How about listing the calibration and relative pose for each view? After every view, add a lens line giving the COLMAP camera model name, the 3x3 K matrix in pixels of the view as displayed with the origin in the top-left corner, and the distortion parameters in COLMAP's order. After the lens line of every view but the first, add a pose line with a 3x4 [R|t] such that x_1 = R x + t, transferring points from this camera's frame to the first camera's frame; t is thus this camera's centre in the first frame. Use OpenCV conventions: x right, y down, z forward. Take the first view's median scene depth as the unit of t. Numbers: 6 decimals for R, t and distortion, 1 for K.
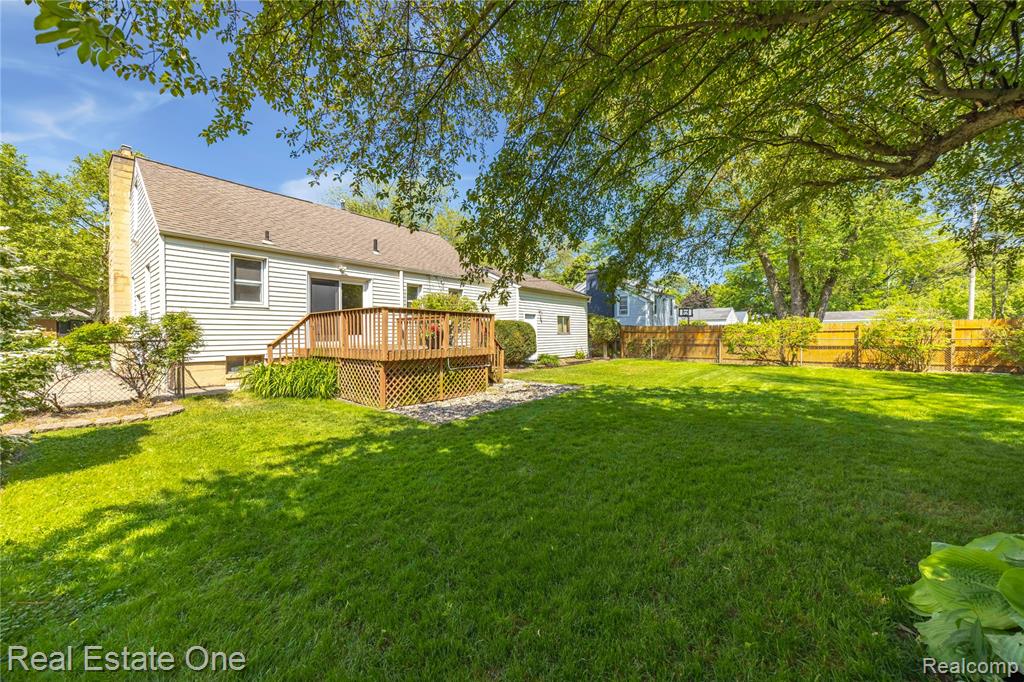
lens RADIAL K [[387.6, 0, 512.0], [0, 387.6, 341.0], [0, 0, 1]] dist [-0.000270, -0.000027]
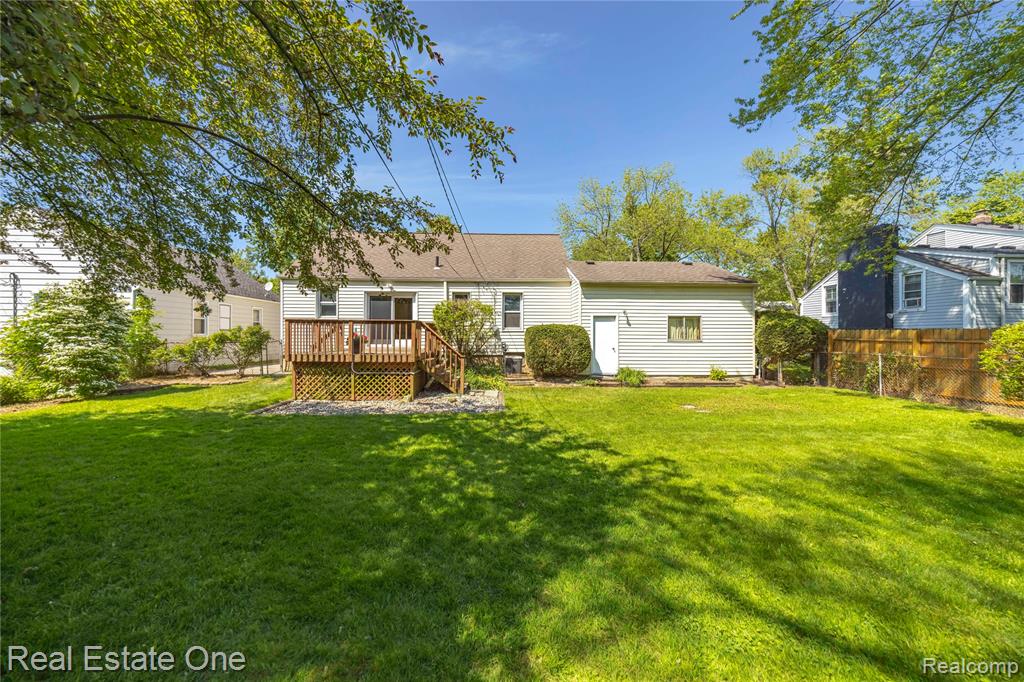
lens RADIAL K [[387.6, 0, 512.0], [0, 387.6, 341.0], [0, 0, 1]] dist [-0.000270, -0.000027]
pose [[0.636778, 0.021389, -0.770751, 0.728629], [-0.022532, 0.999704, 0.009127, -0.029236], [0.770718, 0.011555, 0.637071, 0.477947]]
